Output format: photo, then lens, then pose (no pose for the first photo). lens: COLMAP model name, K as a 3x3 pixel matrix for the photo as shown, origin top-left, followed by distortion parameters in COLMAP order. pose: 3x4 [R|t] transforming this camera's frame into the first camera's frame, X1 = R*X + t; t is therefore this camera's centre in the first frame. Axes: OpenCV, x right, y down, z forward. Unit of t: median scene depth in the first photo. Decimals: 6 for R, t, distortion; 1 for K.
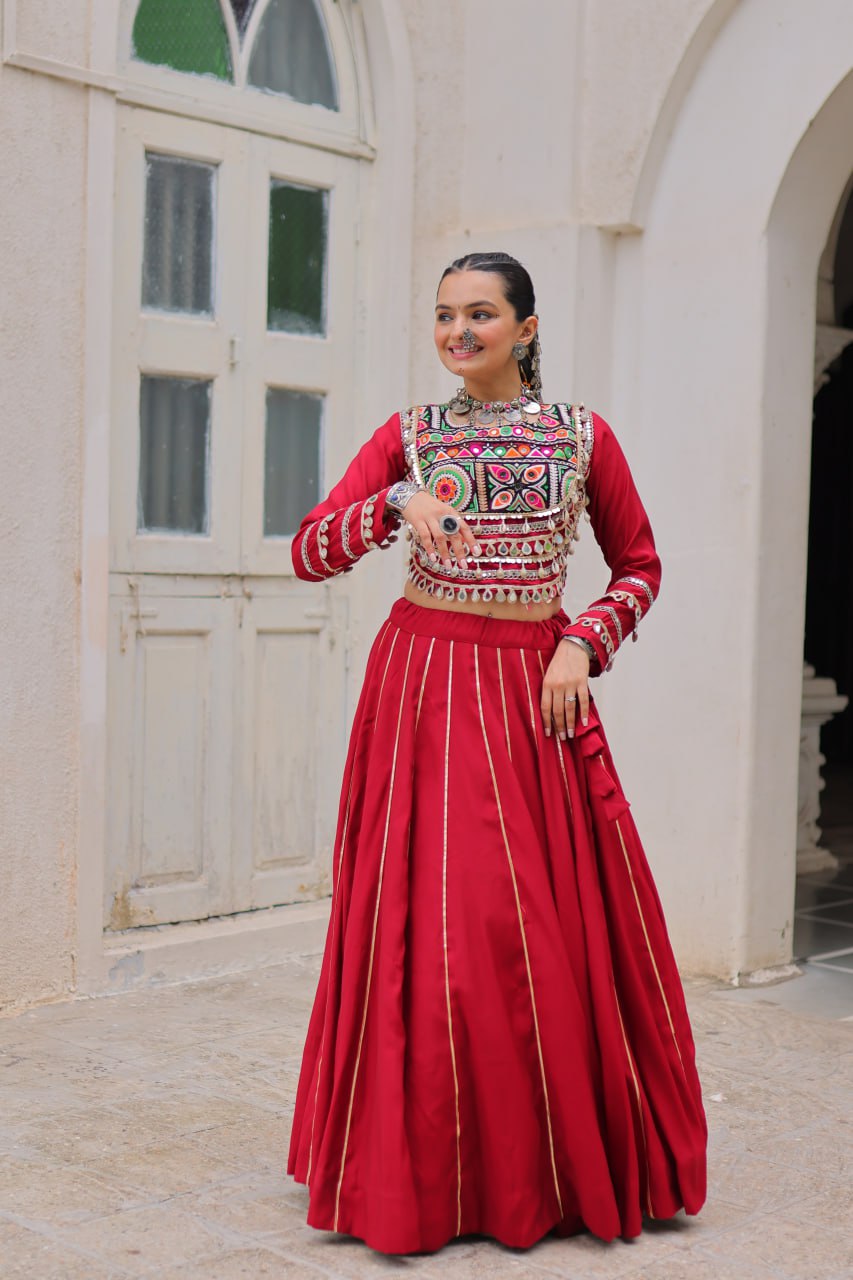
lens RADIAL K [[1935.5, 0, 410.0], [0, 1935.5, 684.0], [0, 0, 1]] dist [0.000443, 0.024178]
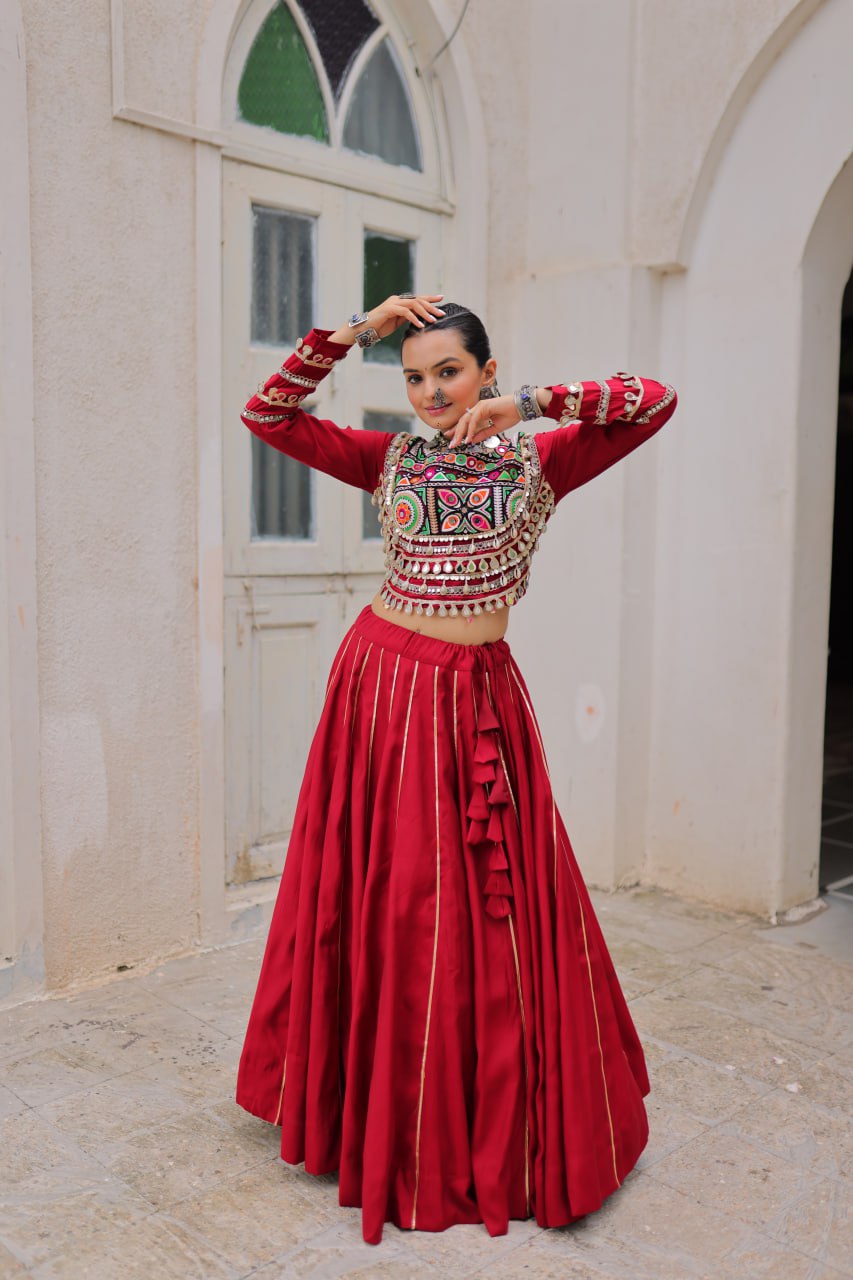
lens RADIAL K [[1200.5, 0, 428.0], [0, 1200.5, 633.6], [0, 0, 1]] dist [-0.006326, 0.016179]
pose [[0.999059, -0.010425, -0.042102, -0.006872], [0.011712, 0.999468, 0.030446, -0.044750], [0.041762, -0.030910, 0.998649, 0.299899]]
